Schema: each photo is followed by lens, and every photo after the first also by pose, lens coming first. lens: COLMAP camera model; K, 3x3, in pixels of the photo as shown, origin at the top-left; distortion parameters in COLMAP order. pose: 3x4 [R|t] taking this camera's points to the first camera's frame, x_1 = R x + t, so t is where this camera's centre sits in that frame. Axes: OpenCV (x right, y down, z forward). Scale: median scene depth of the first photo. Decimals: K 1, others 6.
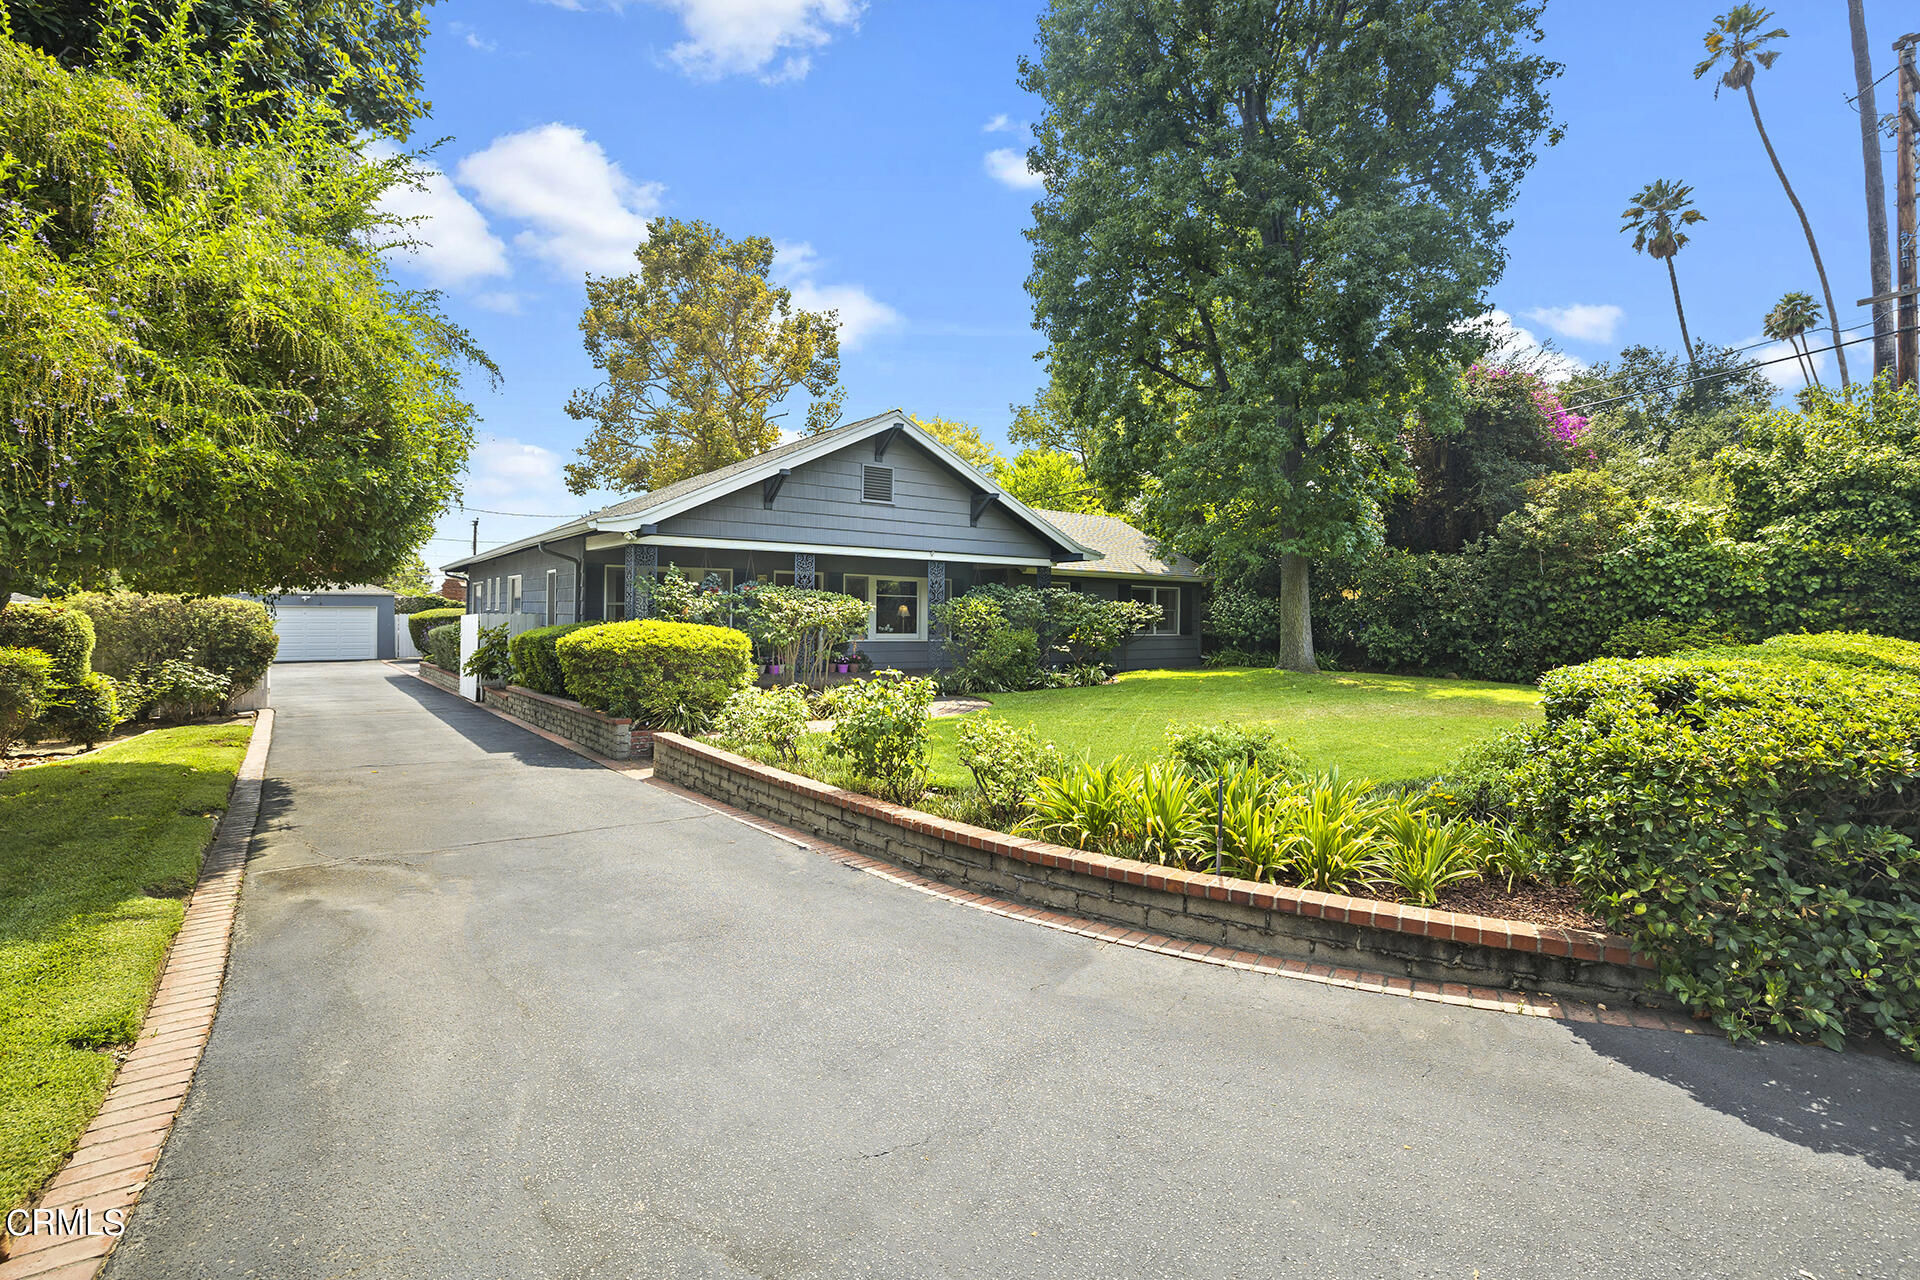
lens RADIAL K [[840.6, 0, 970.7], [0, 840.6, 609.6], [0, 0, 1]] dist [-0.052780, 0.024695]
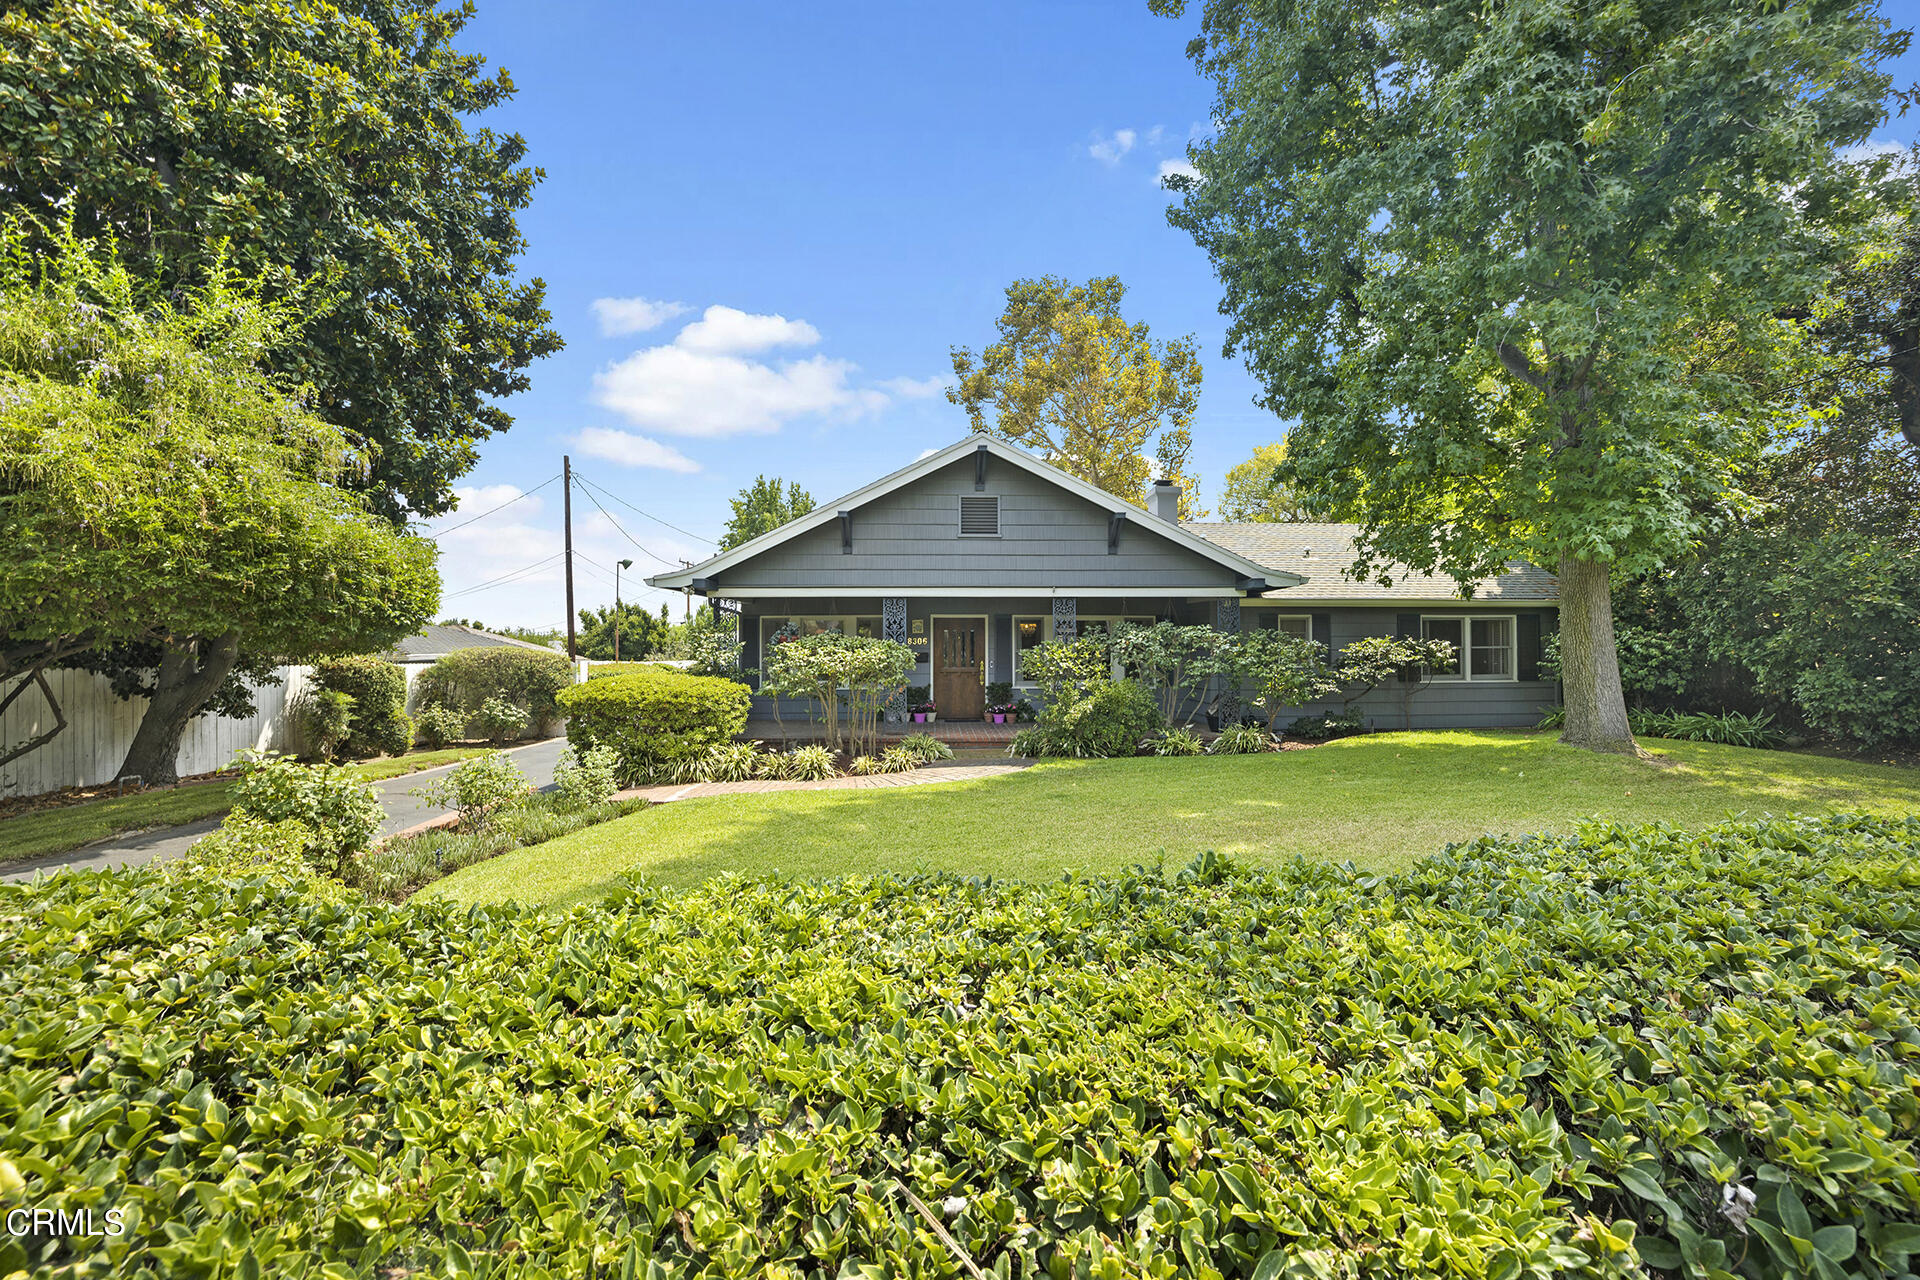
lens RADIAL K [[840.6, 0, 970.7], [0, 840.6, 609.6], [0, 0, 1]] dist [-0.052780, 0.024695]
pose [[0.836404, -0.041059, -0.546573, 0.350443], [0.014487, 0.998498, -0.052839, -0.001828], [0.547921, 0.036277, 0.835743, 0.234851]]
